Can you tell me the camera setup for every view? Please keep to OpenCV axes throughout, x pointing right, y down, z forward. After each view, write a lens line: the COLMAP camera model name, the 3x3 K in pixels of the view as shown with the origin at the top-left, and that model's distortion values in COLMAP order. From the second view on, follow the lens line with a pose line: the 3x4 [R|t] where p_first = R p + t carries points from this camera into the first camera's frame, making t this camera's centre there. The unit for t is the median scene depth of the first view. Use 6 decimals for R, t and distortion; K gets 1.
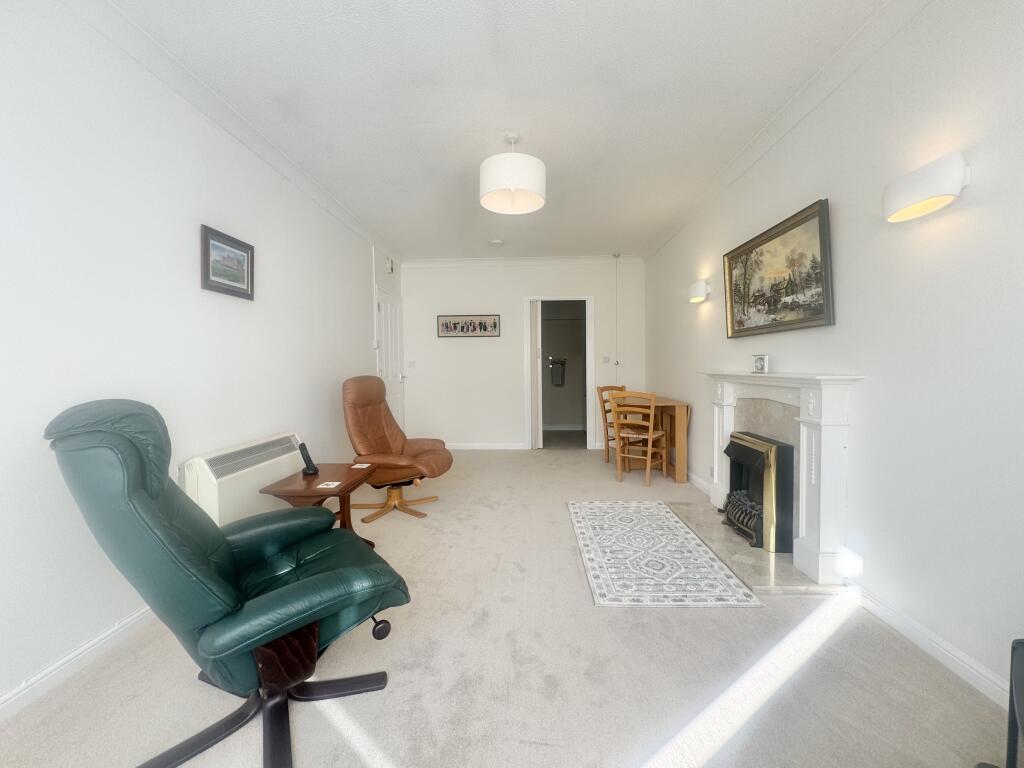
lens RADIAL K [[411.6, 0, 510.0], [0, 411.6, 383.0], [0, 0, 1]] dist [-0.001323, 0.000016]
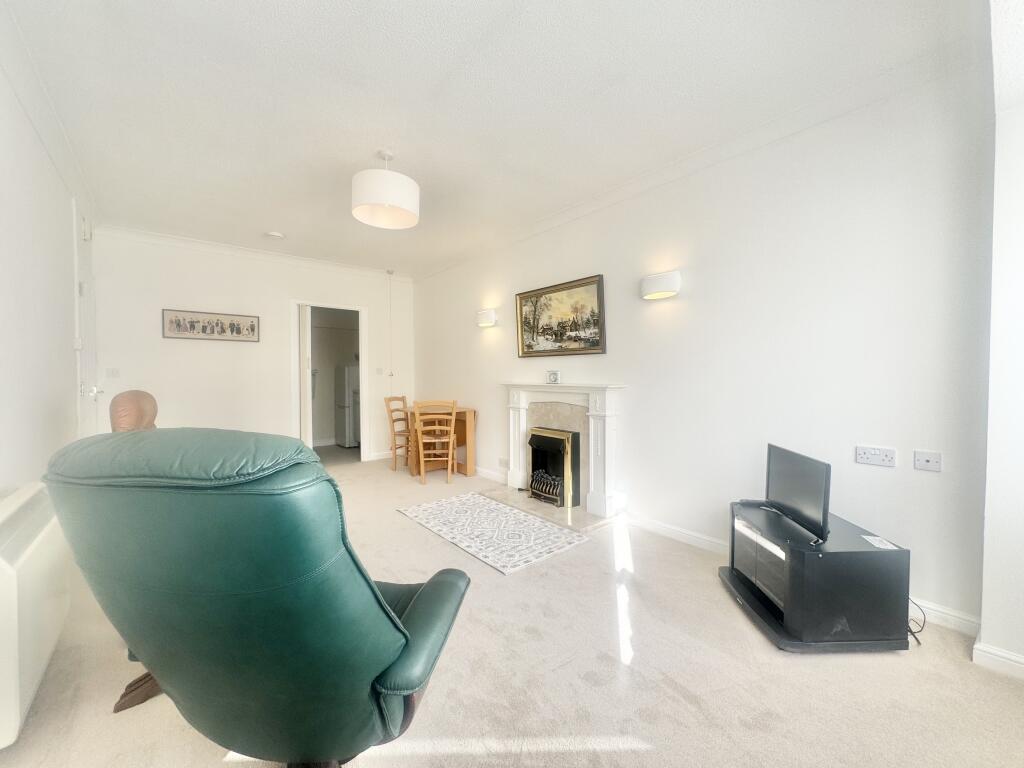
lens RADIAL K [[411.6, 0, 510.0], [0, 411.6, 383.0], [0, 0, 1]] dist [-0.001323, 0.000016]
pose [[0.742805, -0.004204, 0.669494, -0.423039], [0.021287, 0.999623, -0.017341, -0.005059], [-0.669169, 0.027133, 0.742615, 0.048617]]
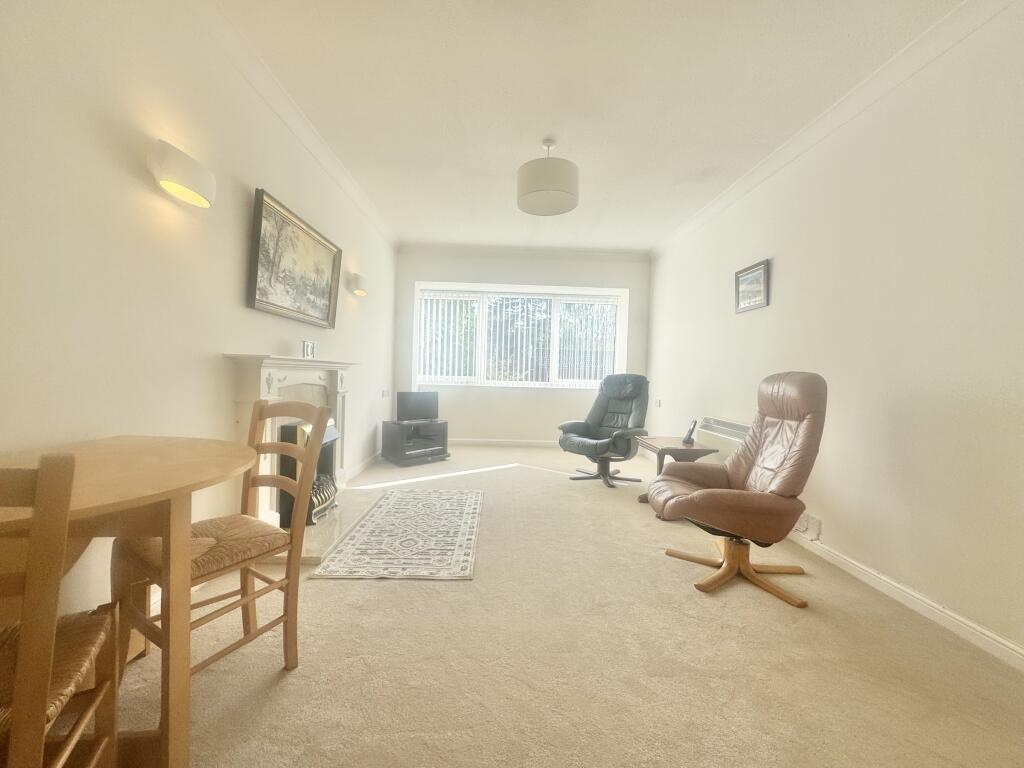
lens RADIAL K [[411.6, 0, 510.0], [0, 411.6, 383.0], [0, 0, 1]] dist [-0.001323, 0.000016]
pose [[-0.997306, -0.015933, -0.071604, 0.162036], [-0.020591, 0.997686, 0.064796, -0.039114], [0.070406, 0.066095, -0.995326, 1.965326]]
